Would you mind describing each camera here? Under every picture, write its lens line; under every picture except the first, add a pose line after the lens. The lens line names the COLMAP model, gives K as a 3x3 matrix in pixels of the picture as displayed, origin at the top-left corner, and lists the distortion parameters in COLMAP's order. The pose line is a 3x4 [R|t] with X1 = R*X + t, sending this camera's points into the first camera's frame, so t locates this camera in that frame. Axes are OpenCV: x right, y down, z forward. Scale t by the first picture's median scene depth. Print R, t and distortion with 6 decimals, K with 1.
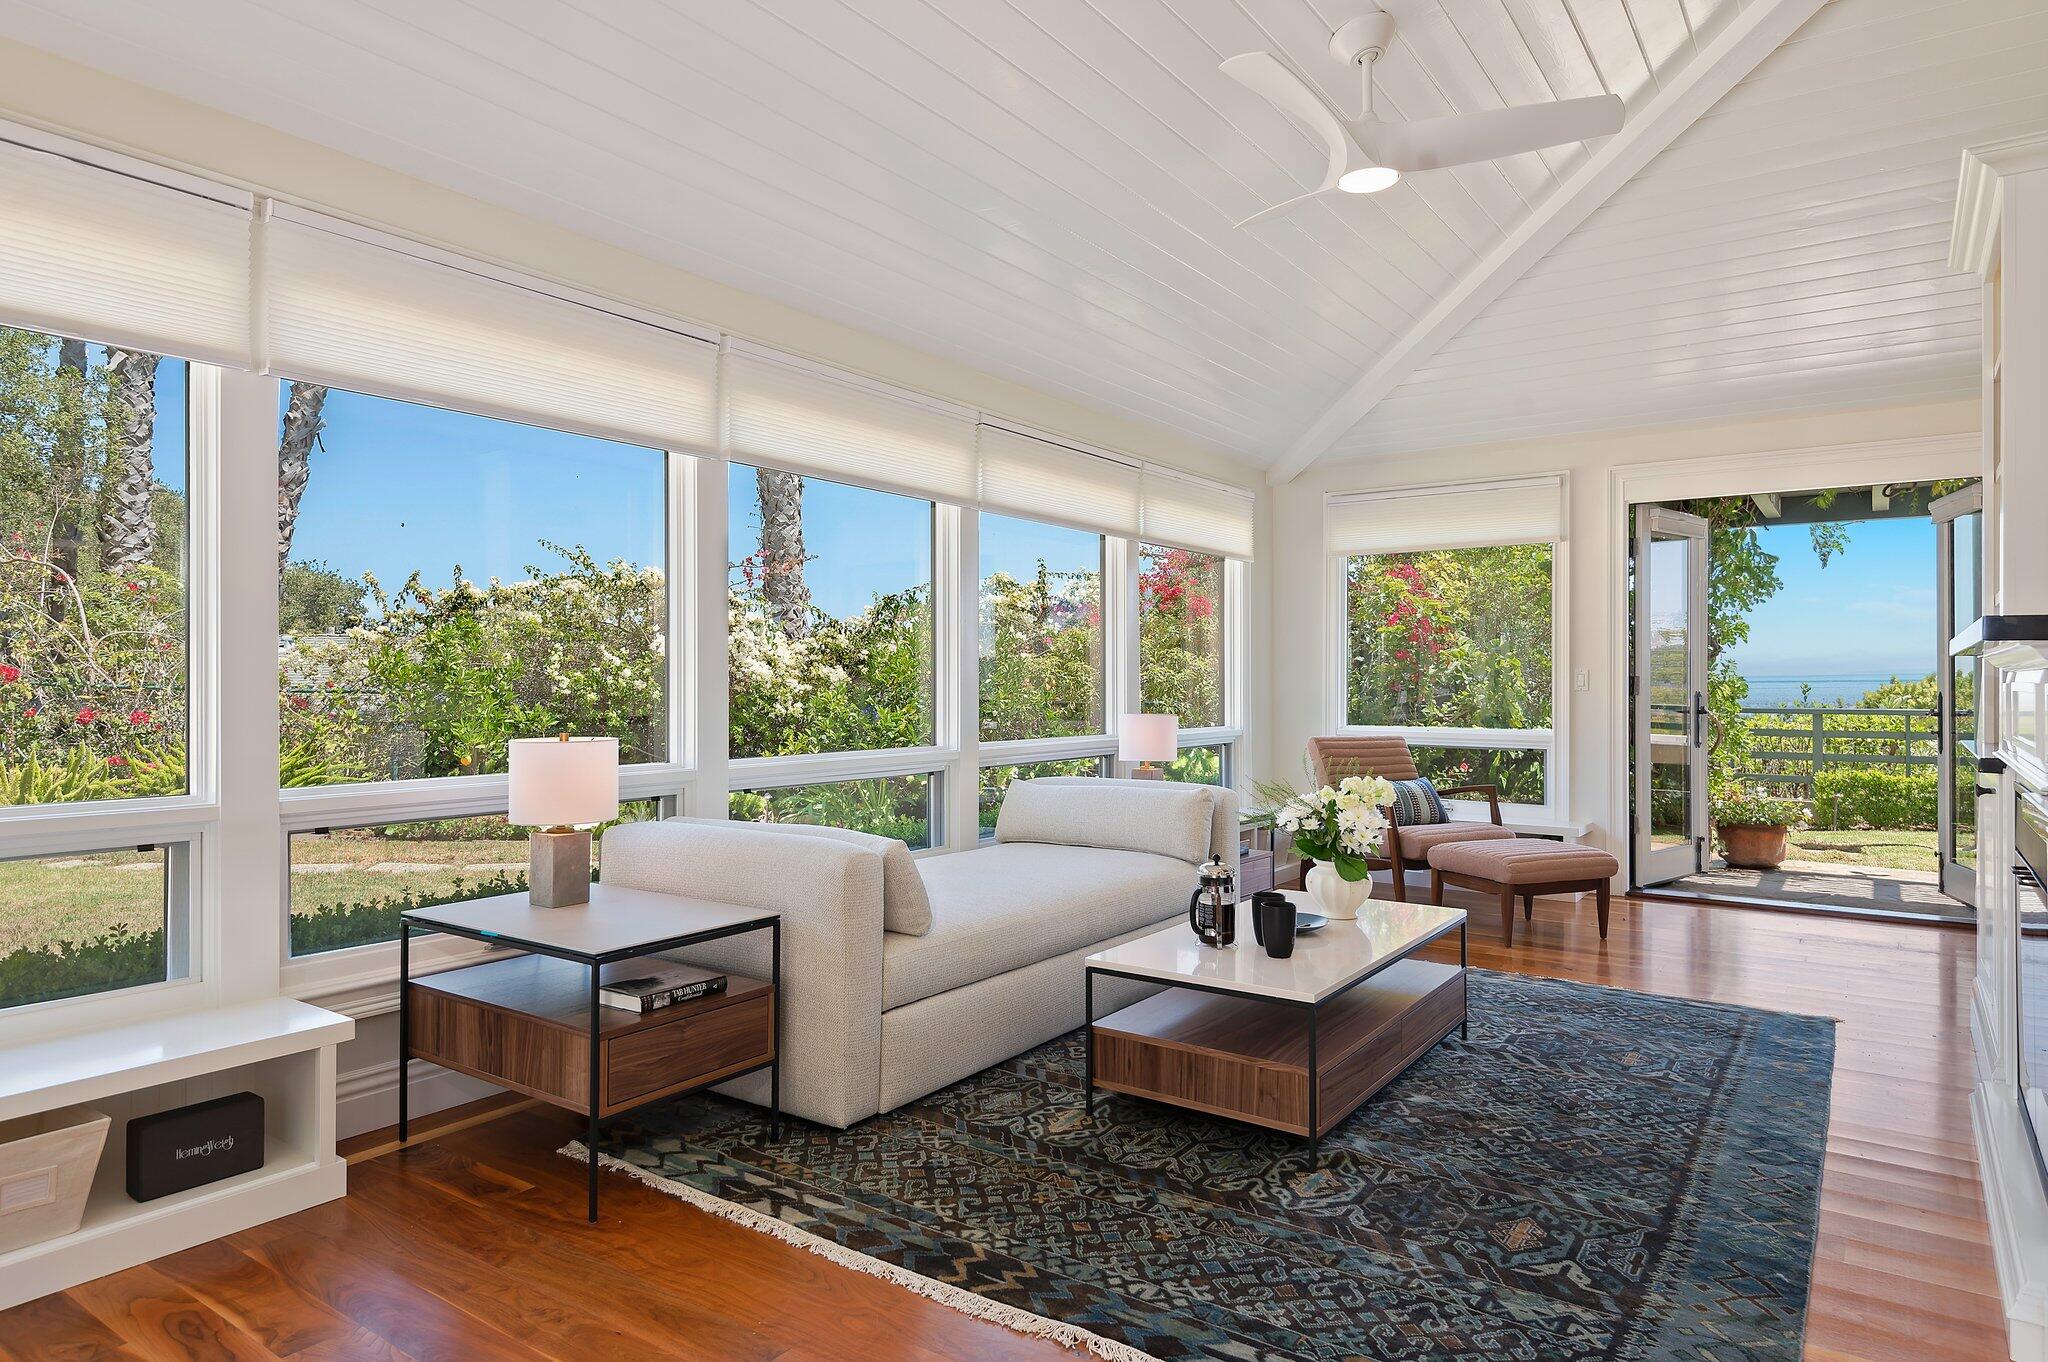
lens RADIAL K [[1211.0, 0, 1030.7], [0, 1211.0, 666.3], [0, 0, 1]] dist [0.009955, 0.000568]
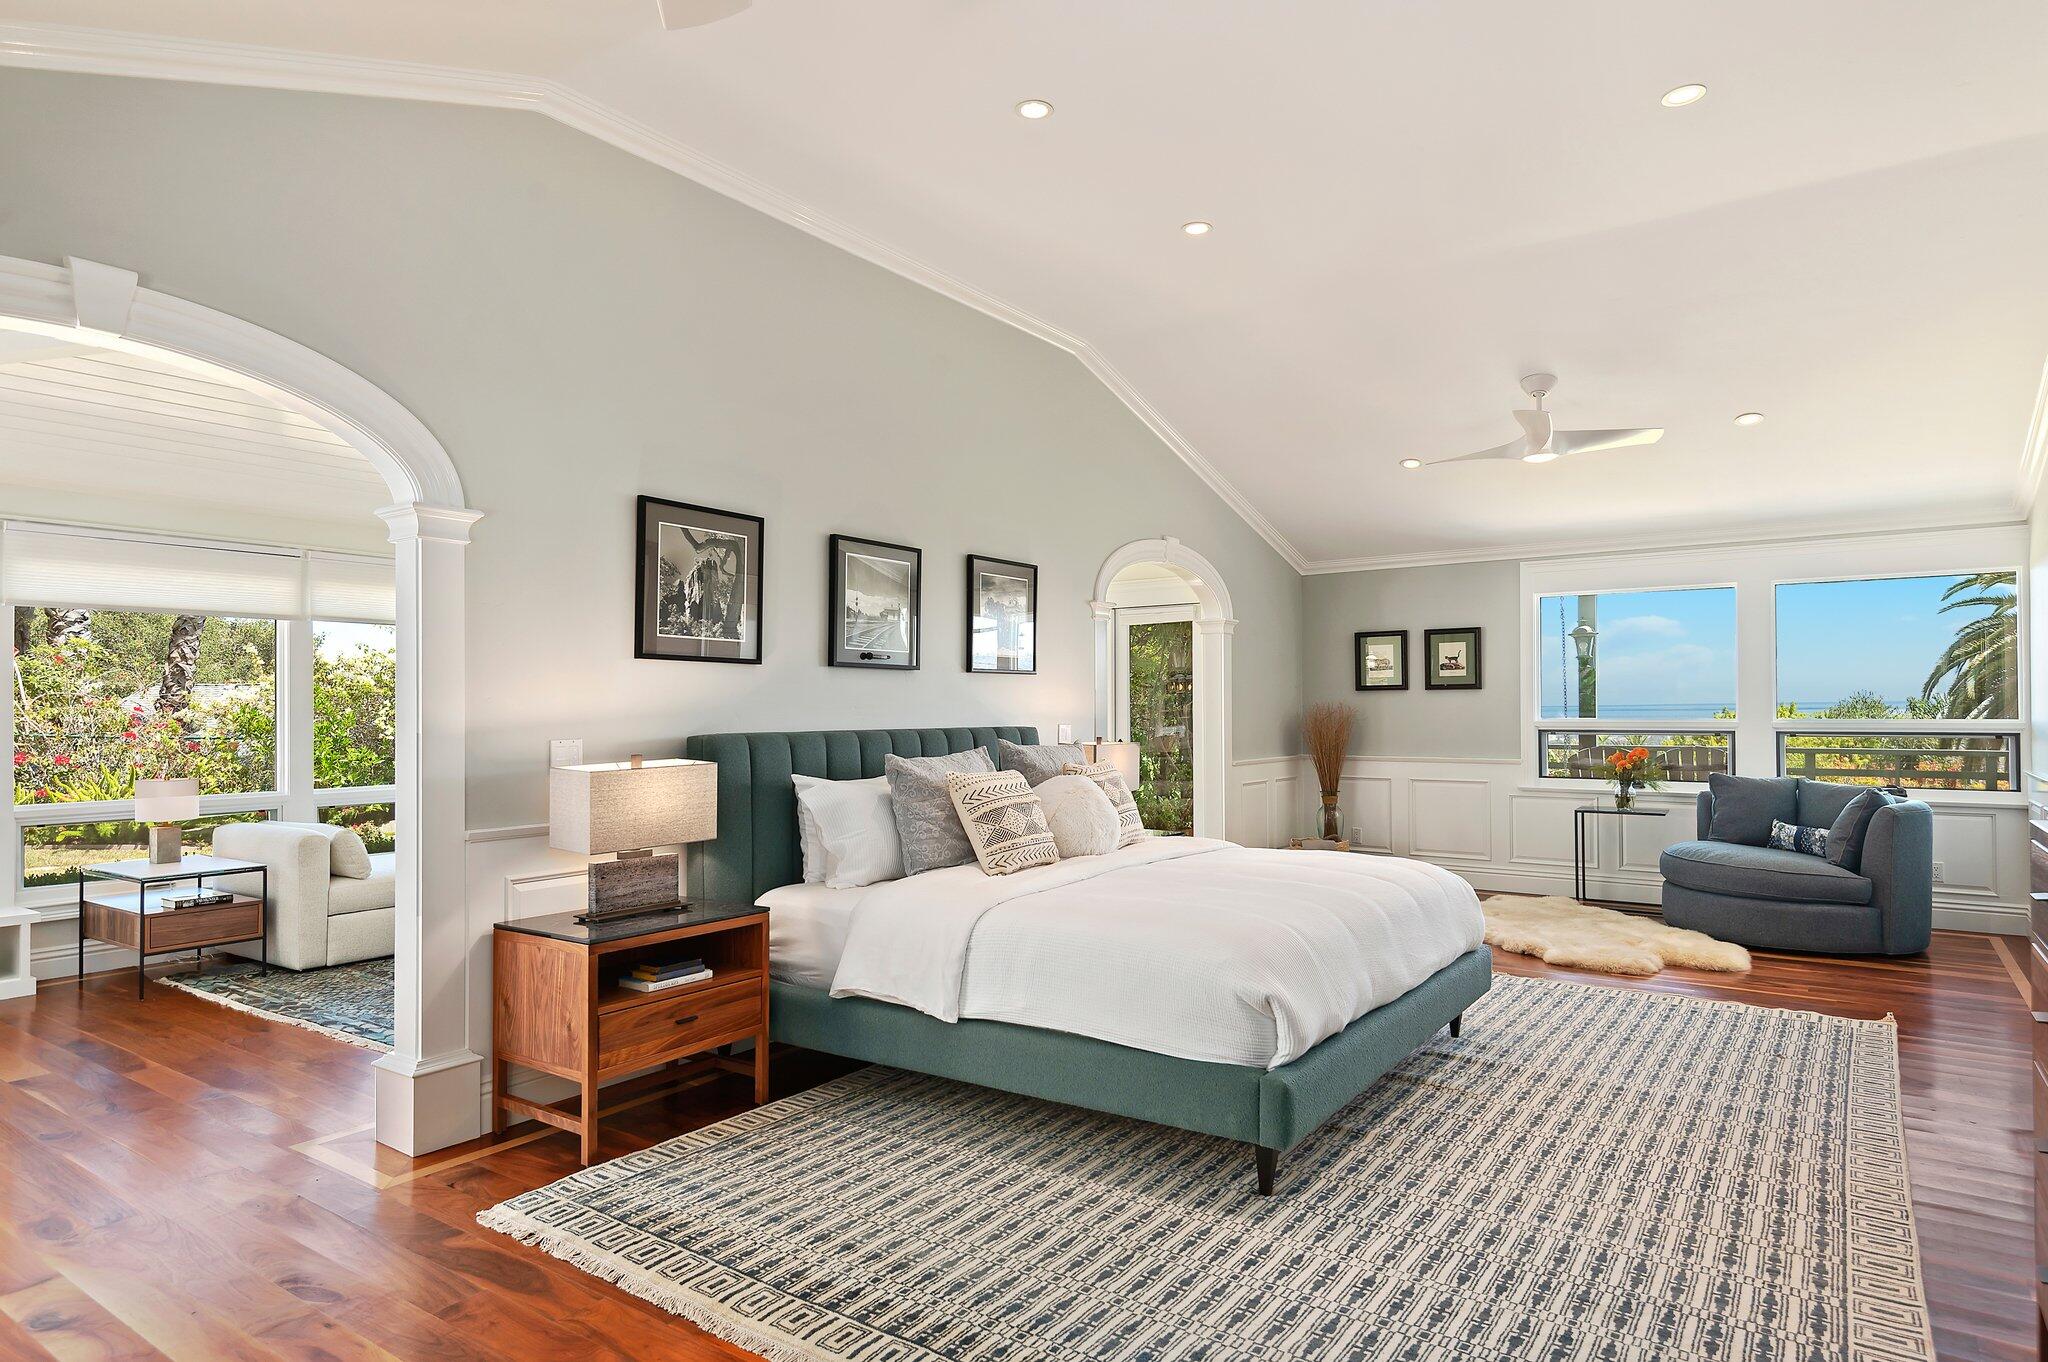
lens RADIAL K [[1180.4, 0, 1028.8], [0, 1180.4, 693.3], [0, 0, 1]] dist [0.042322, -0.010755]
pose [[0.999956, -0.008236, -0.004497, 1.062943], [0.008237, 0.999966, 0.000159, -0.072929], [0.004496, -0.000196, 0.999990, -0.990244]]
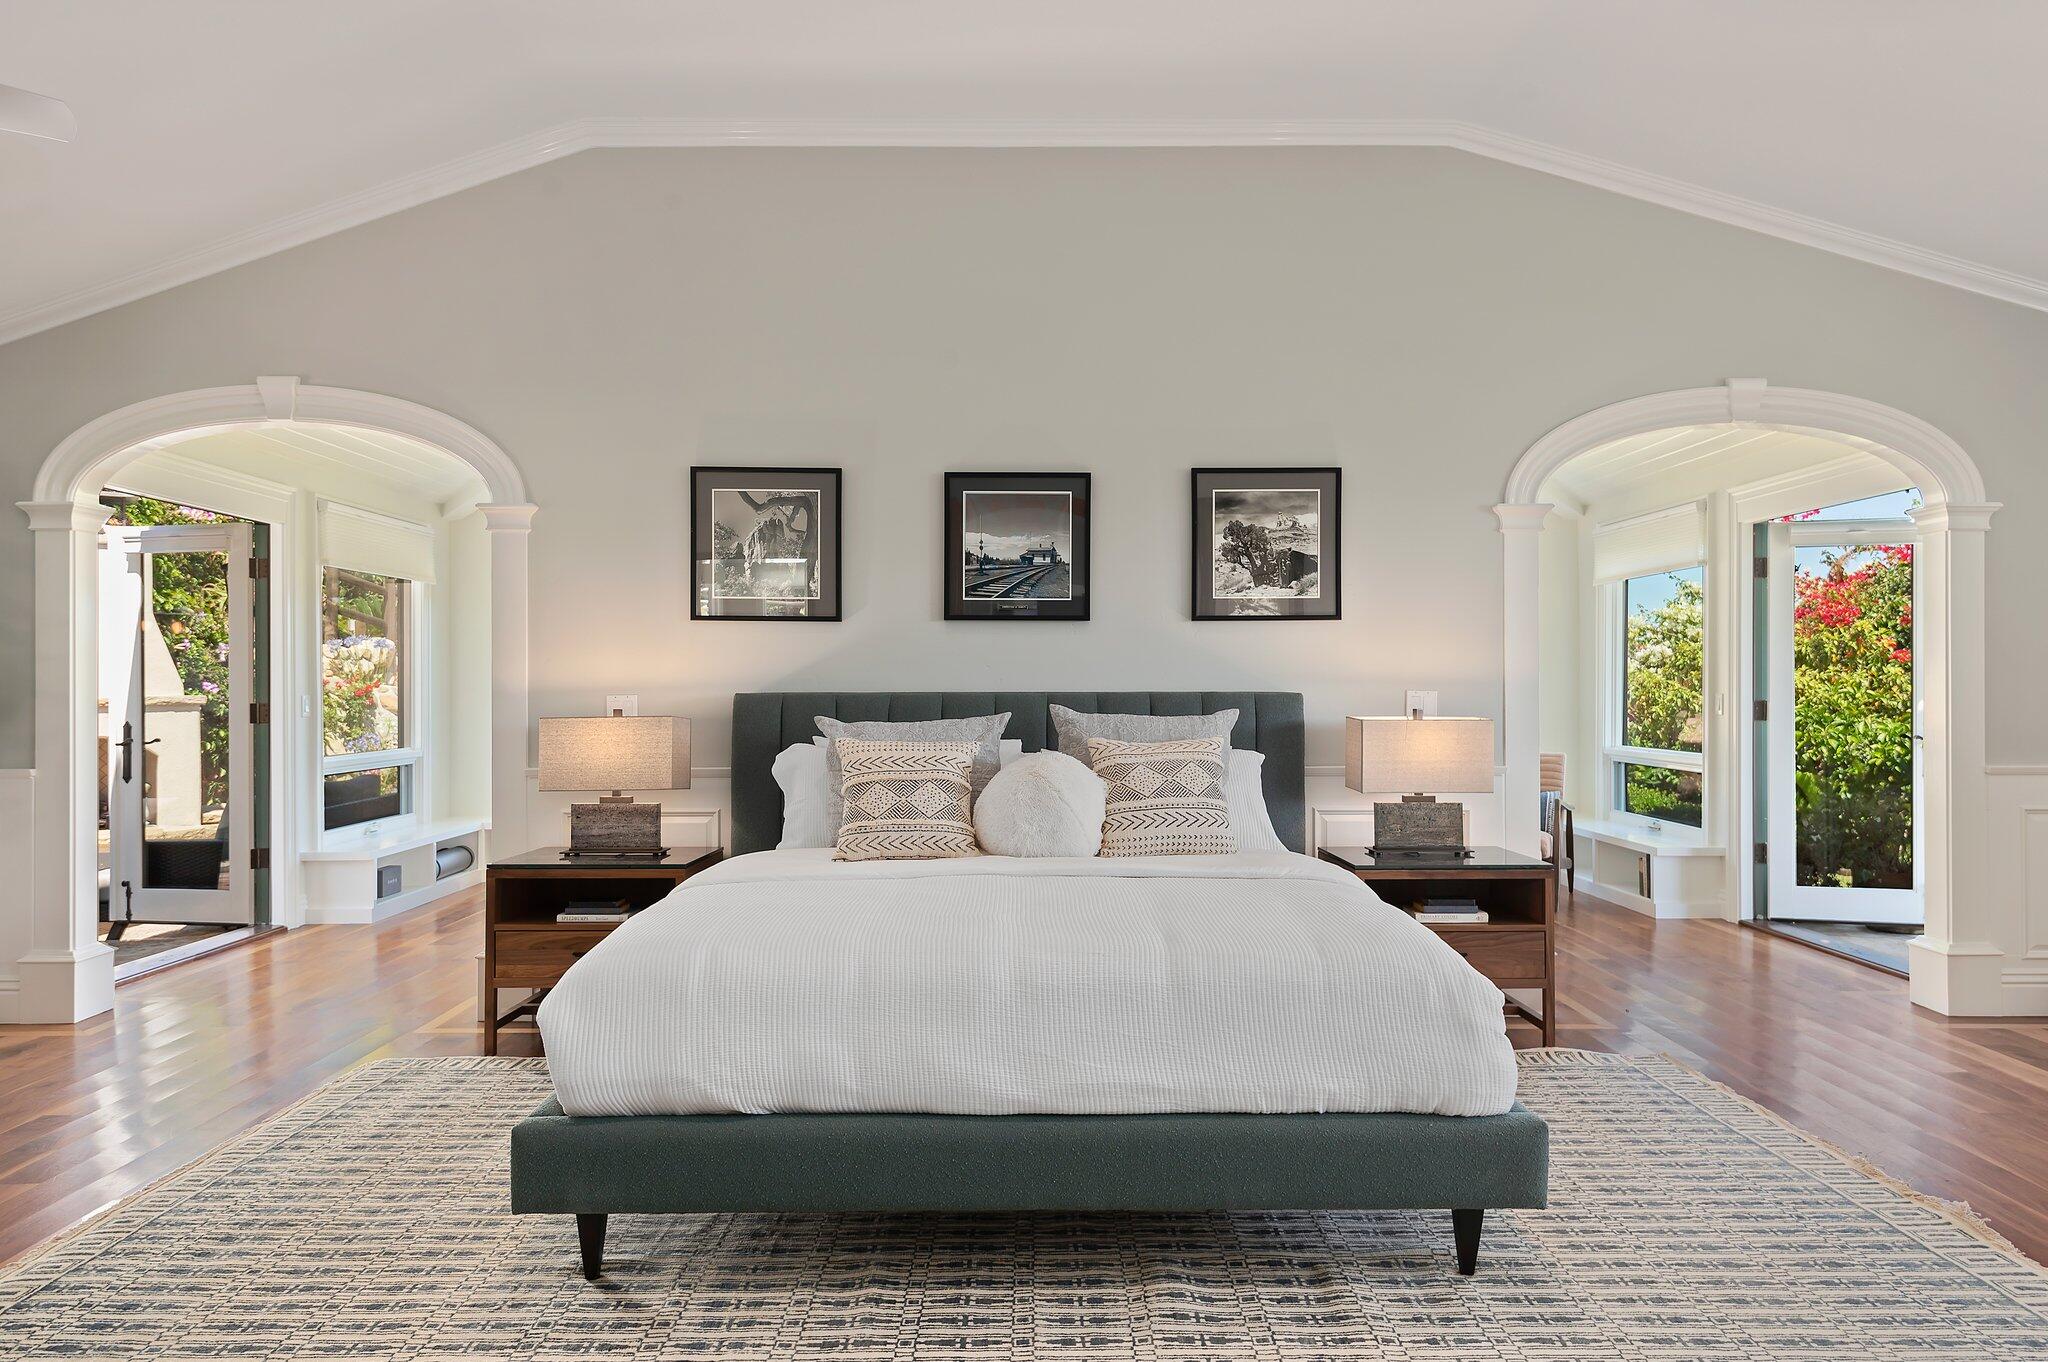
lens RADIAL K [[1342.0, 0, 1022.1], [0, 1342.0, 675.0], [0, 0, 1]] dist [0.032320, -0.017081]
pose [[0.569801, -0.011913, -0.821696, 2.279554], [0.014437, 0.999886, -0.004485, -0.033764], [0.821656, -0.009308, 0.569908, -0.174231]]
